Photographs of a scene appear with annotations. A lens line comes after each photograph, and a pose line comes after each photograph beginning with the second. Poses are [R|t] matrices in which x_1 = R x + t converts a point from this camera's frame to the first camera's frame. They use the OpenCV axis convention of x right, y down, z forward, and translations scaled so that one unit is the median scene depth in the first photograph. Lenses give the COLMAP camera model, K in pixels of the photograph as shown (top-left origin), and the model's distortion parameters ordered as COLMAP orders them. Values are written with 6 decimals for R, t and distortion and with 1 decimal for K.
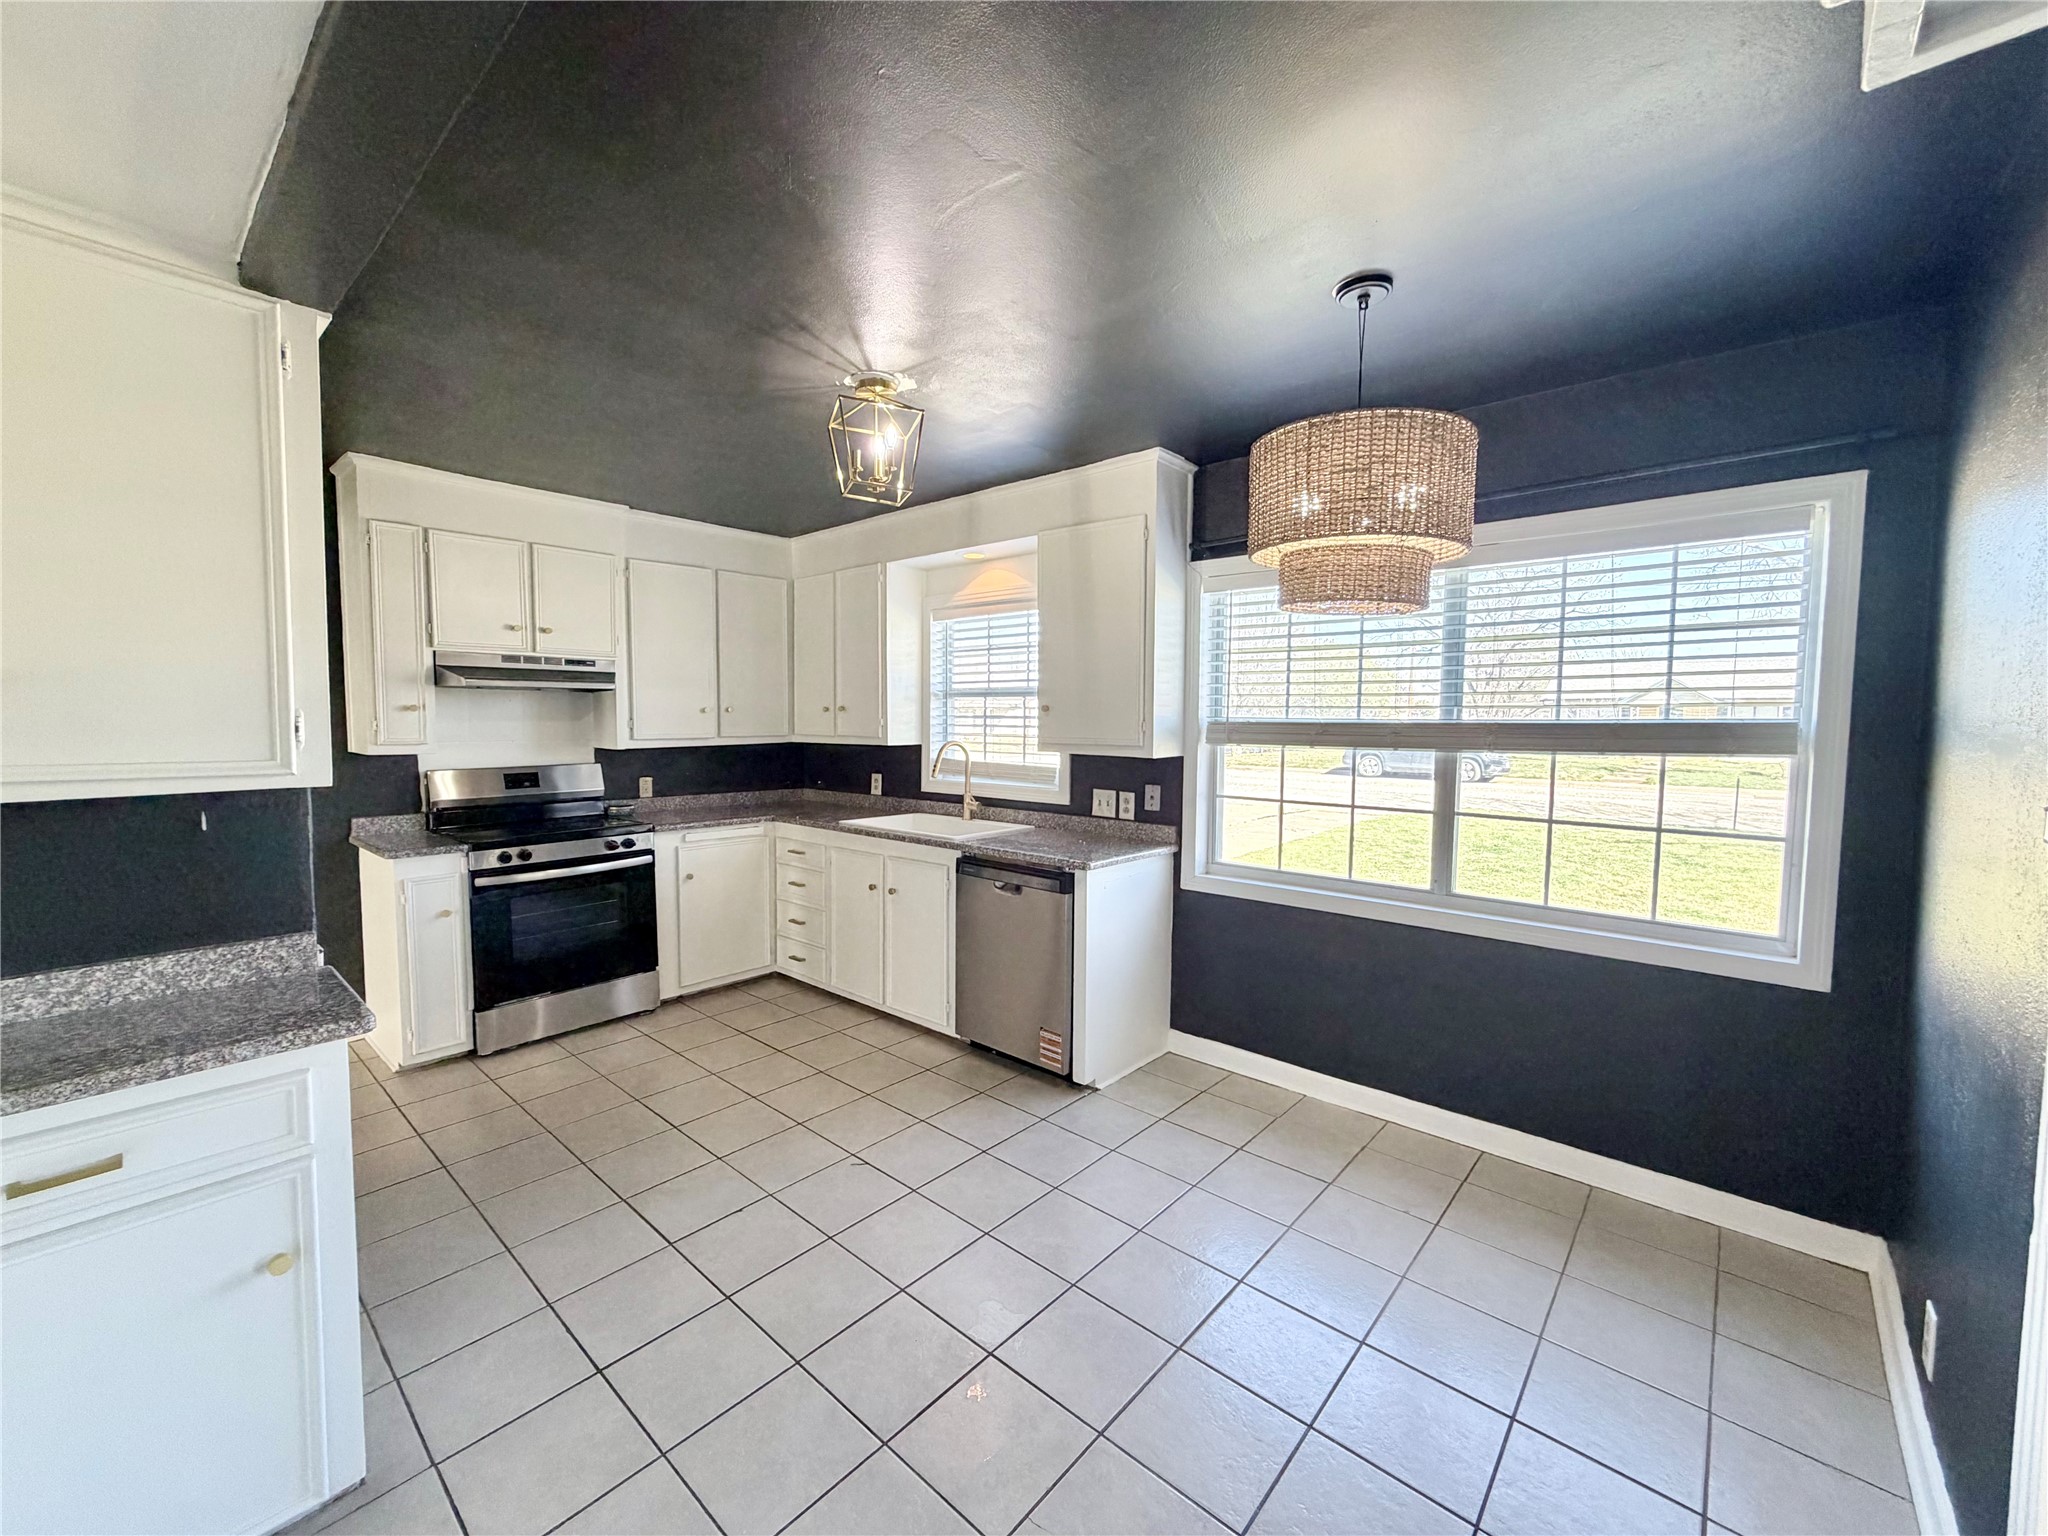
lens RADIAL K [[793.6, 0, 1020.0], [0, 793.6, 766.6], [0, 0, 1]] dist [-0.000307, 0.000064]
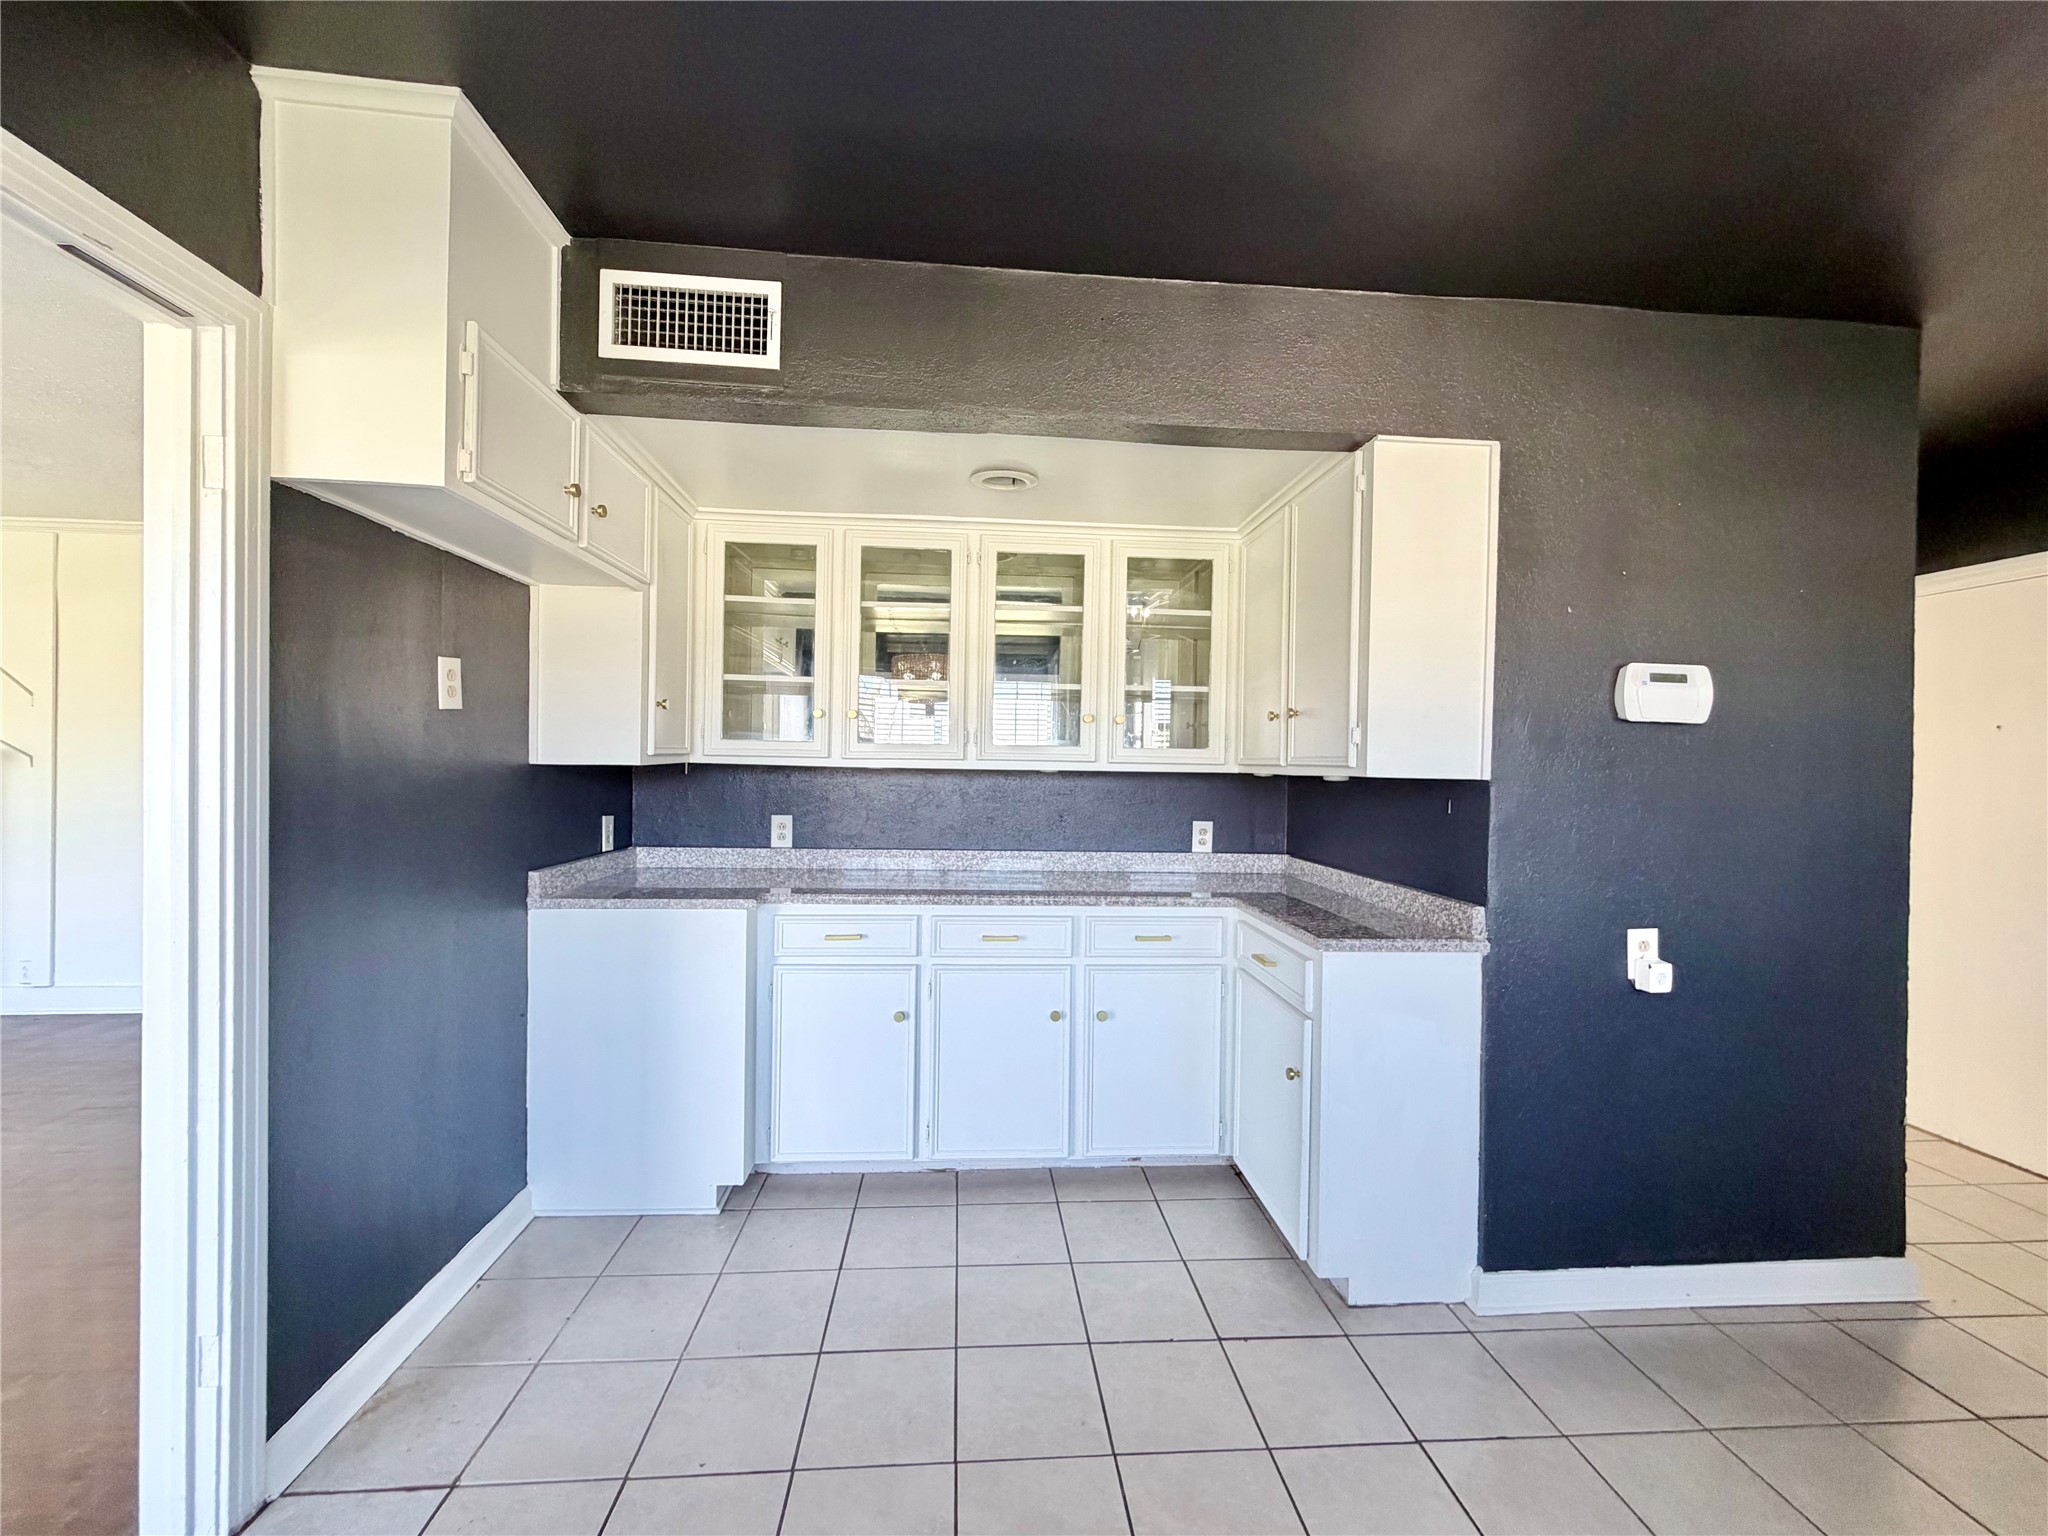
lens RADIAL K [[821.1, 0, 1019.4], [0, 821.1, 764.1], [0, 0, 1]] dist [-0.002049, -0.000230]
pose [[-0.681676, -0.013973, -0.731521, 0.212430], [-0.061822, 0.997342, 0.038559, -0.005593], [0.729037, 0.071508, -0.680728, 0.559314]]
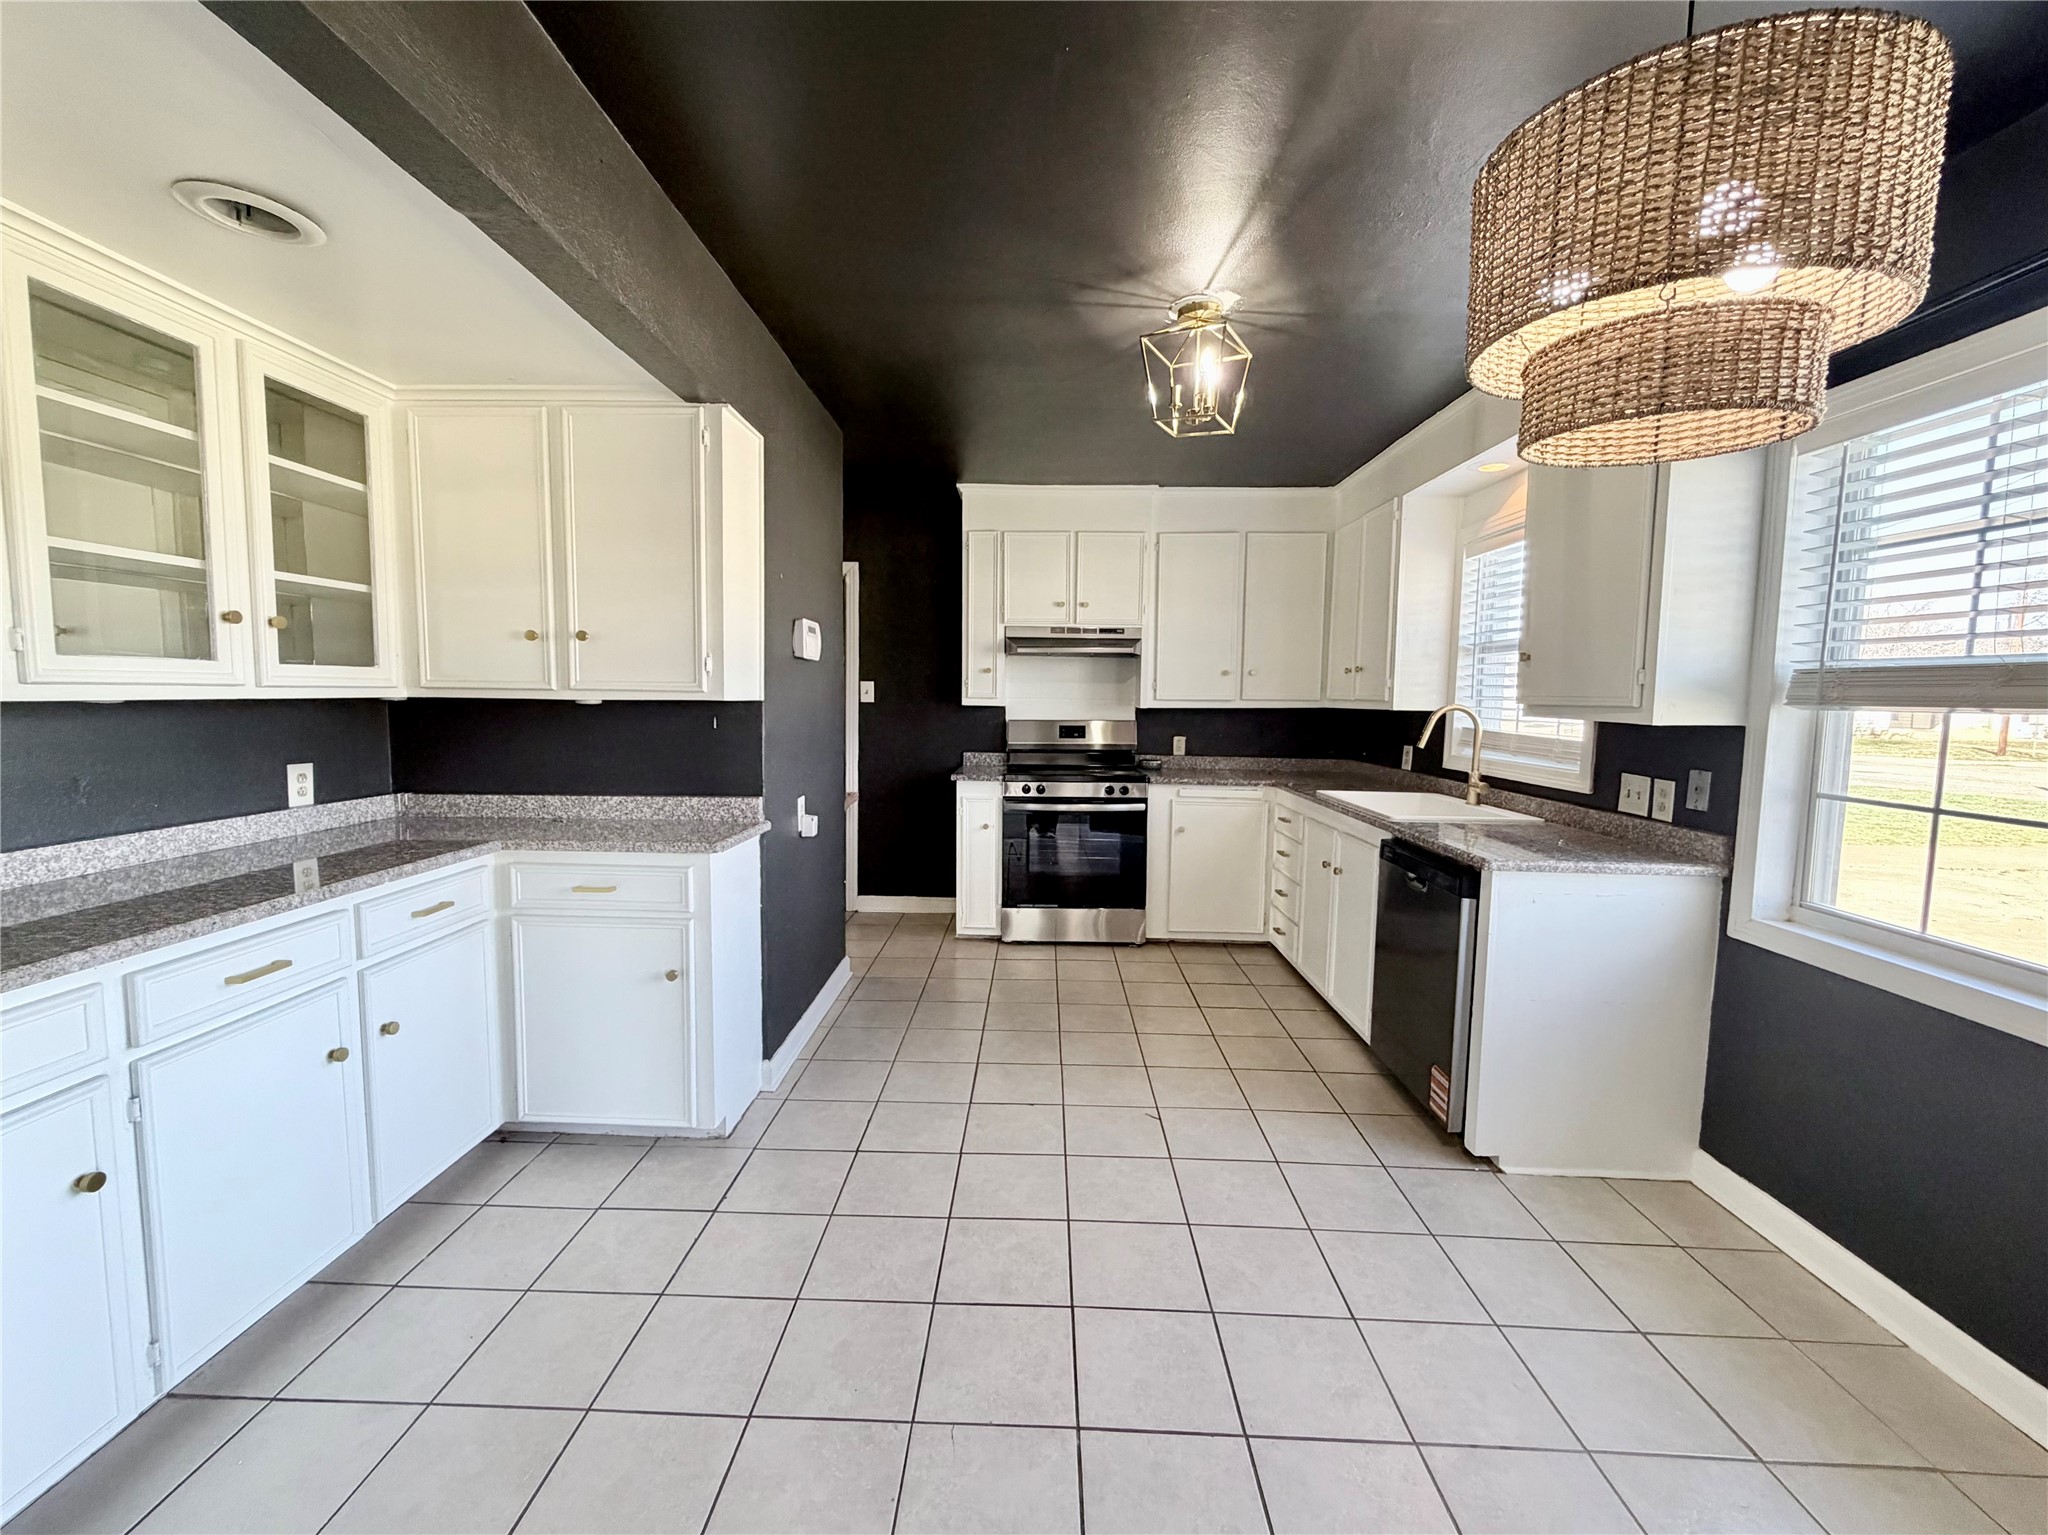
lens RADIAL K [[821.1, 0, 1019.4], [0, 821.1, 763.6], [0, 0, 1]] dist [-0.002049, -0.000230]
pose [[0.655489, 0.068149, -0.752124, 0.289233], [-0.053834, 0.997603, 0.043474, 0.017202], [0.753283, 0.011993, 0.657587, 0.130819]]
